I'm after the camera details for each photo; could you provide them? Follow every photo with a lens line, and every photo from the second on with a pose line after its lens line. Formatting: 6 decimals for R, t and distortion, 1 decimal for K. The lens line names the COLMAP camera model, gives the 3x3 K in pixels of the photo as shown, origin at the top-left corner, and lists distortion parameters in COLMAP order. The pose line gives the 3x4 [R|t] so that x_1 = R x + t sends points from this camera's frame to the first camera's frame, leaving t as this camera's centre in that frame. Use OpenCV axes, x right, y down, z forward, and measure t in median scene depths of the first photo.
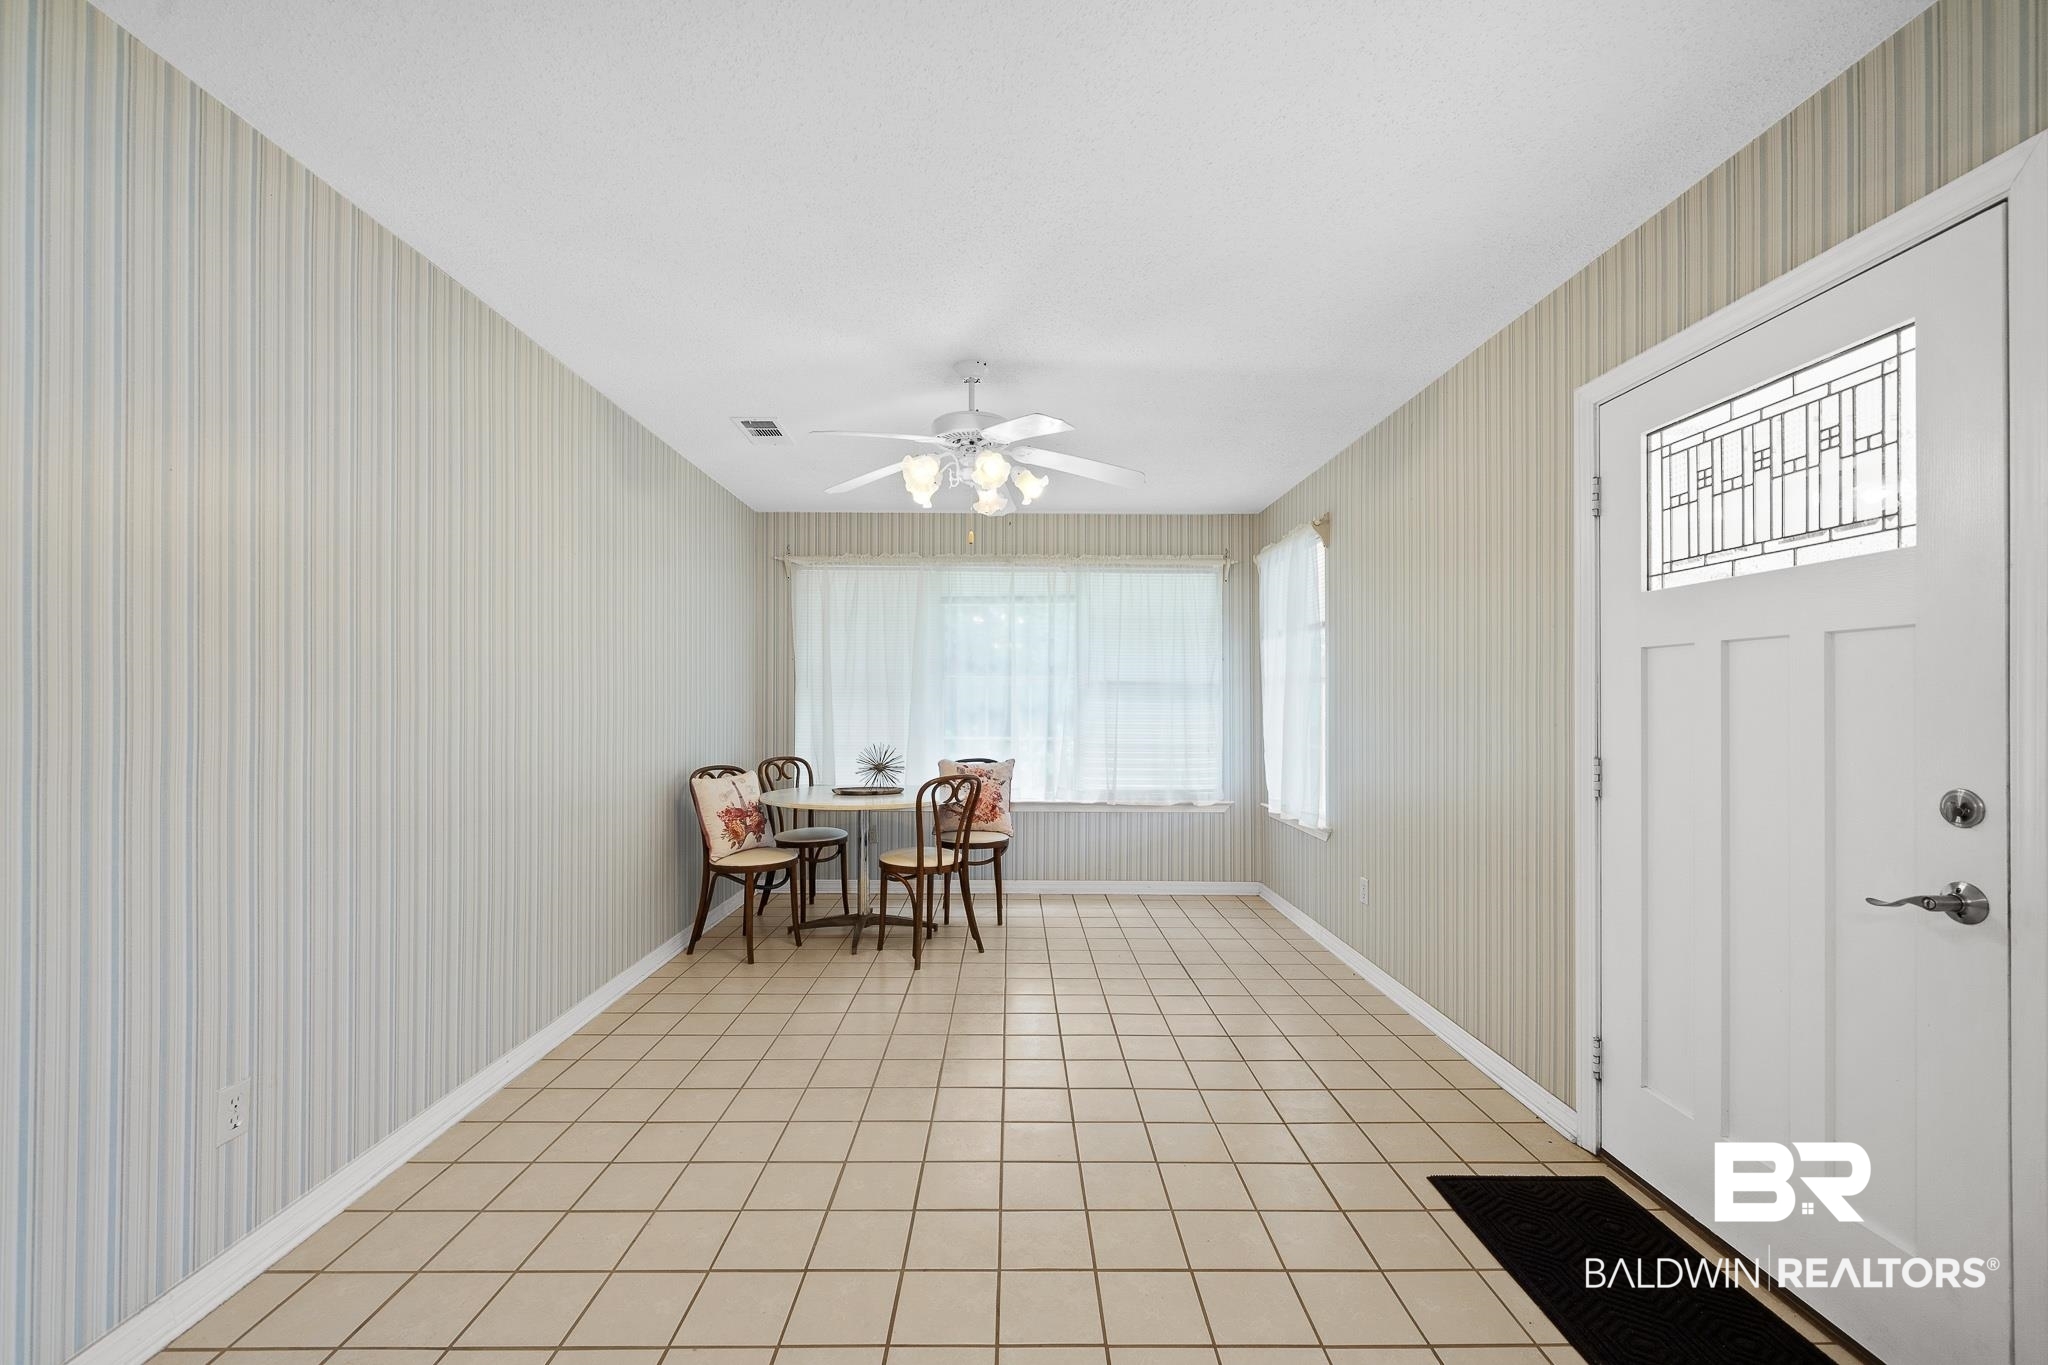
lens RADIAL K [[818.1, 0, 1021.0], [0, 818.1, 696.3], [0, 0, 1]] dist [-0.001765, -0.000508]
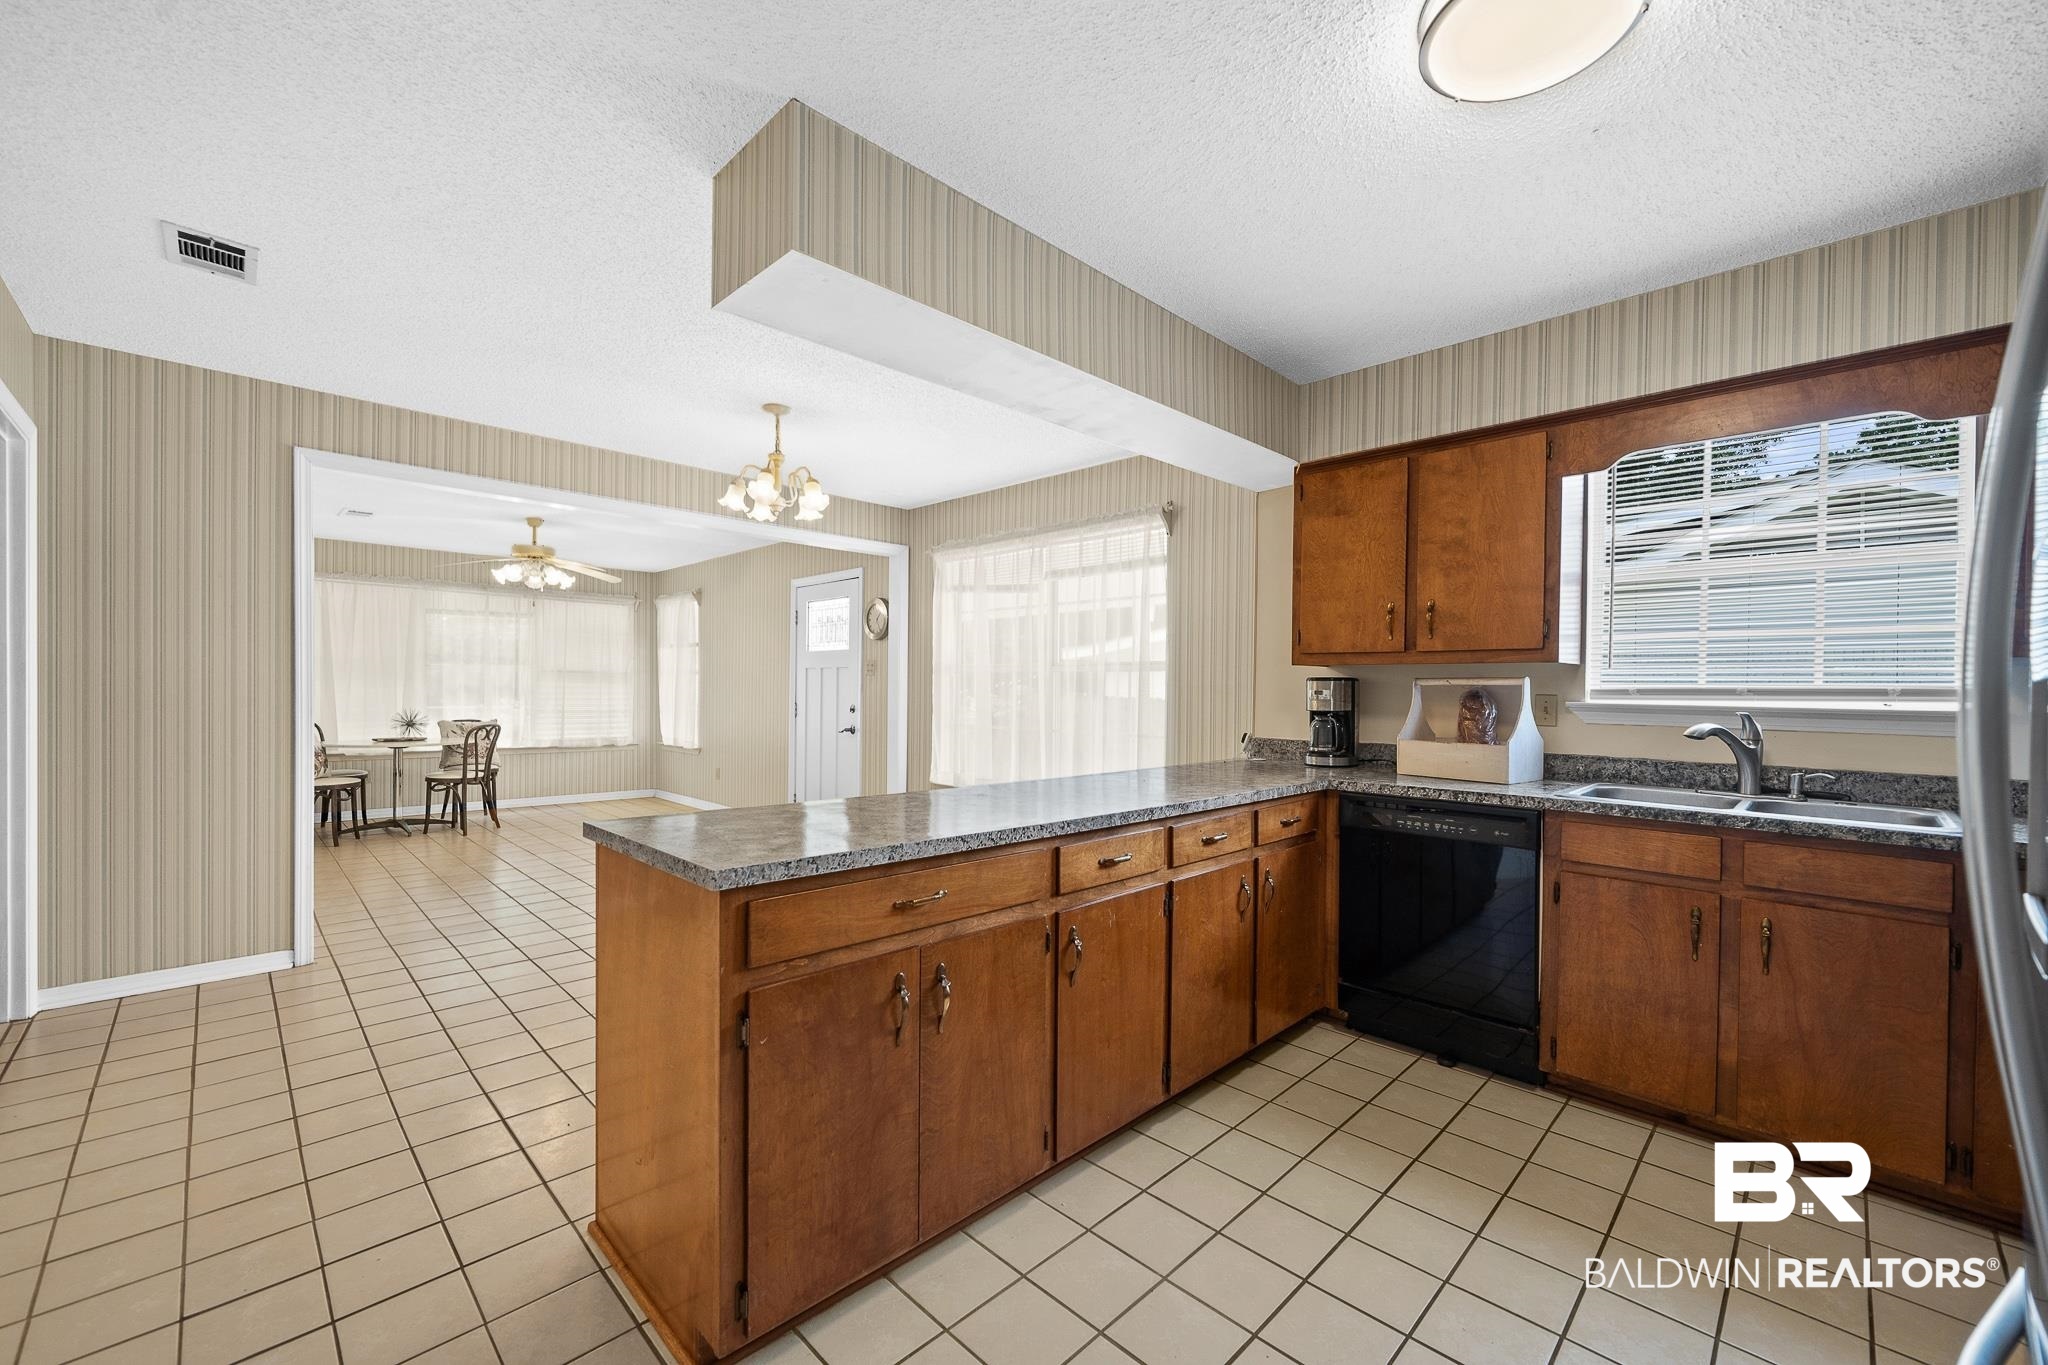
lens RADIAL K [[818.1, 0, 1020.8], [0, 818.1, 692.7], [0, 0, 1]] dist [-0.001765, -0.000508]
pose [[0.720747, 0.002106, 0.693195, -0.432981], [-0.013200, 0.999856, 0.010688, -0.004142], [-0.693072, -0.016854, 0.720671, -0.957840]]
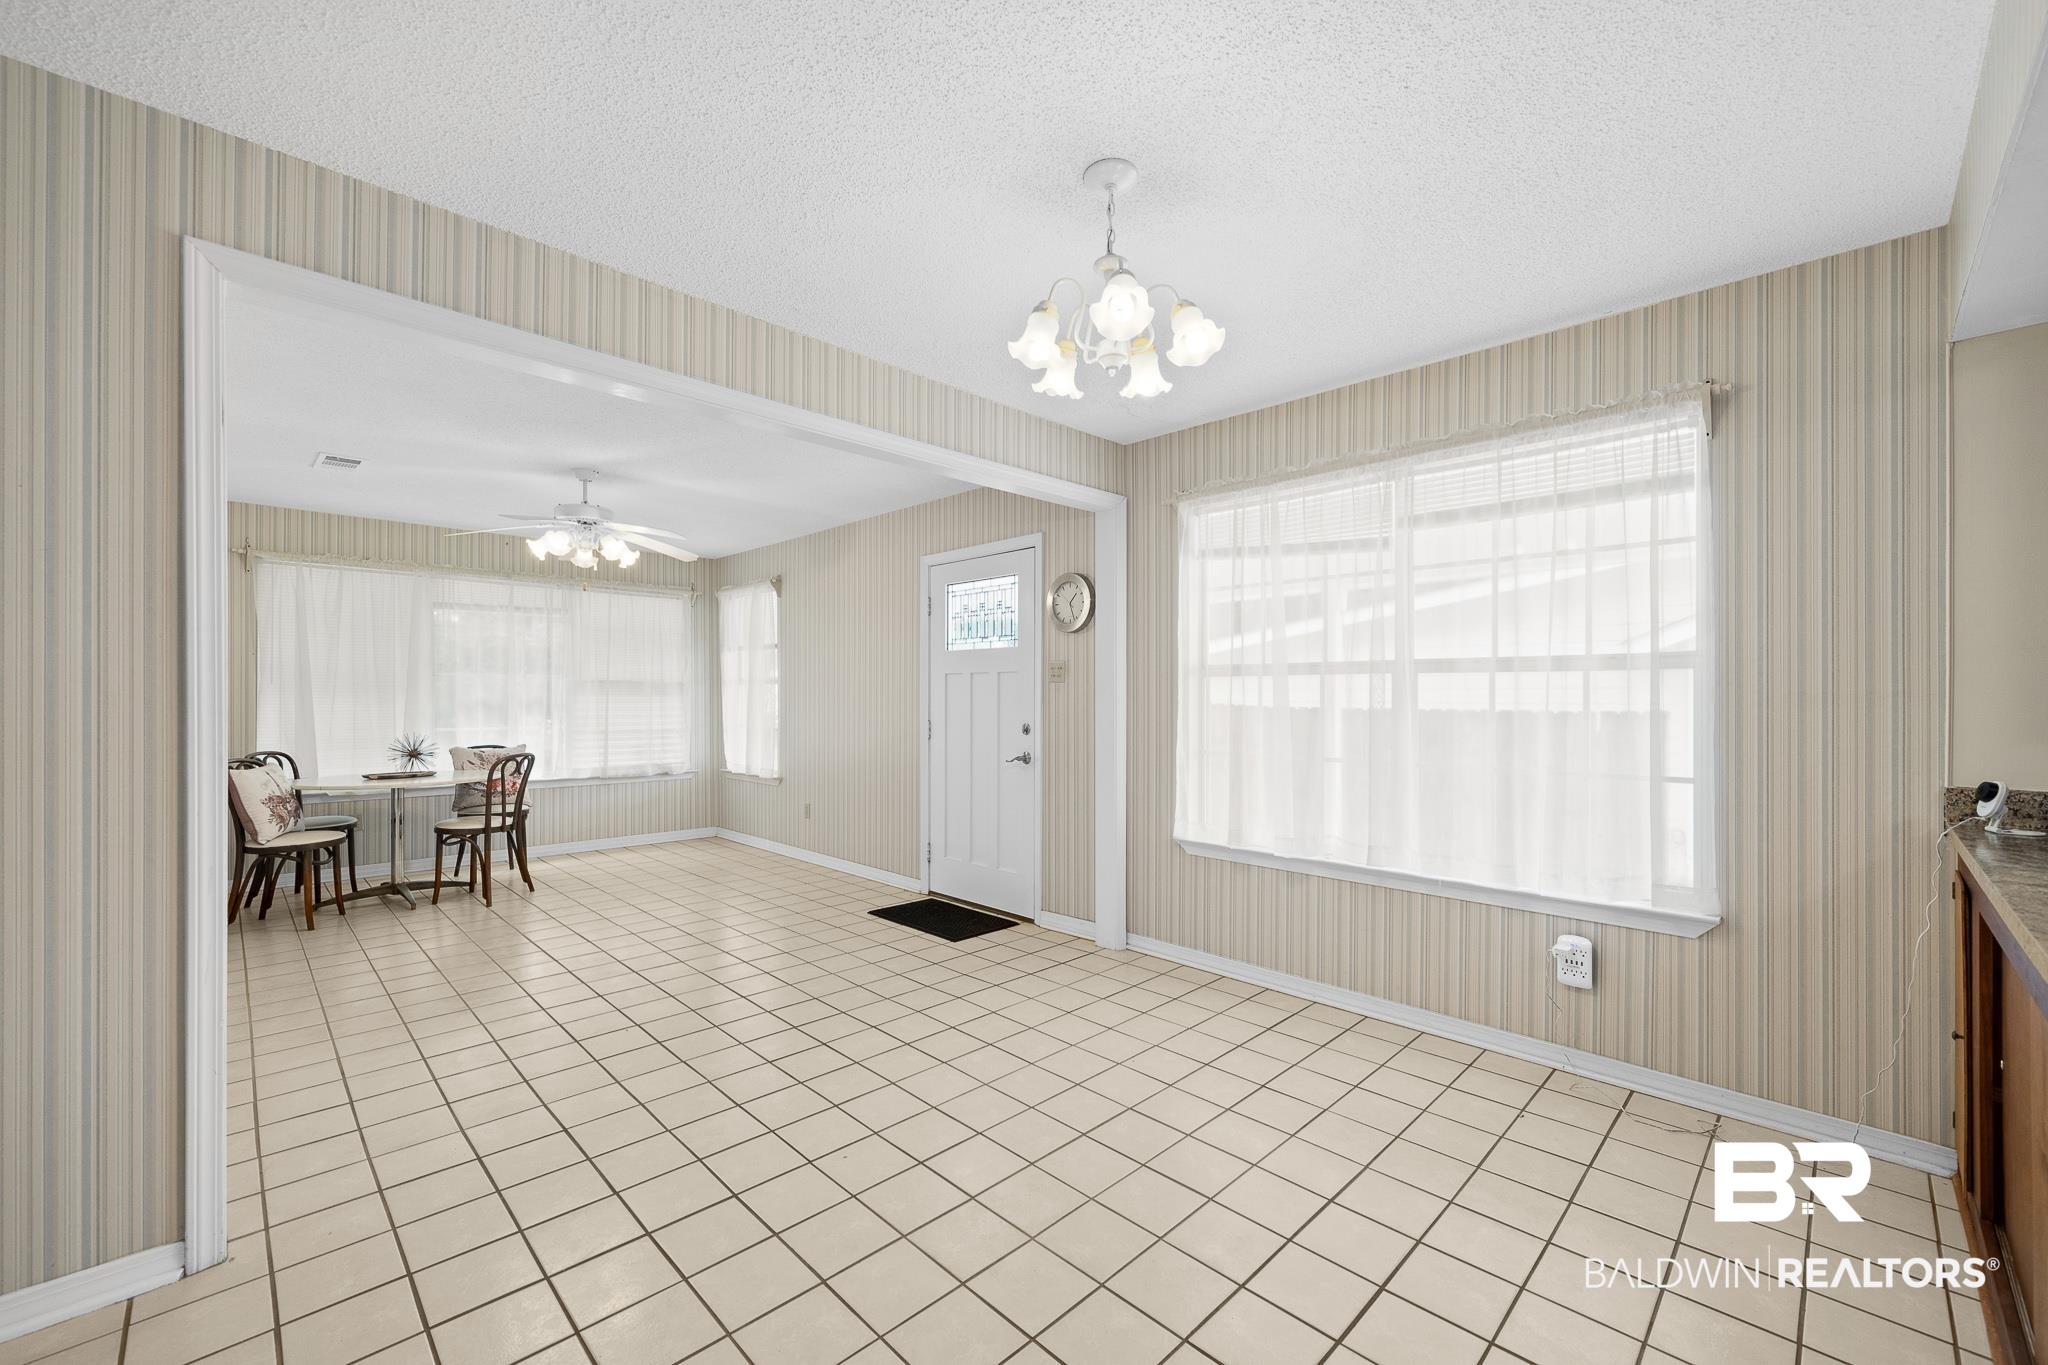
lens RADIAL K [[818.1, 0, 1021.9], [0, 818.1, 692.1], [0, 0, 1]] dist [-0.001765, -0.000508]
pose [[0.721727, 0.001804, 0.692175, -0.369860], [-0.003581, 0.999993, 0.001127, -0.004689], [-0.692168, -0.003292, 0.721729, -0.444491]]
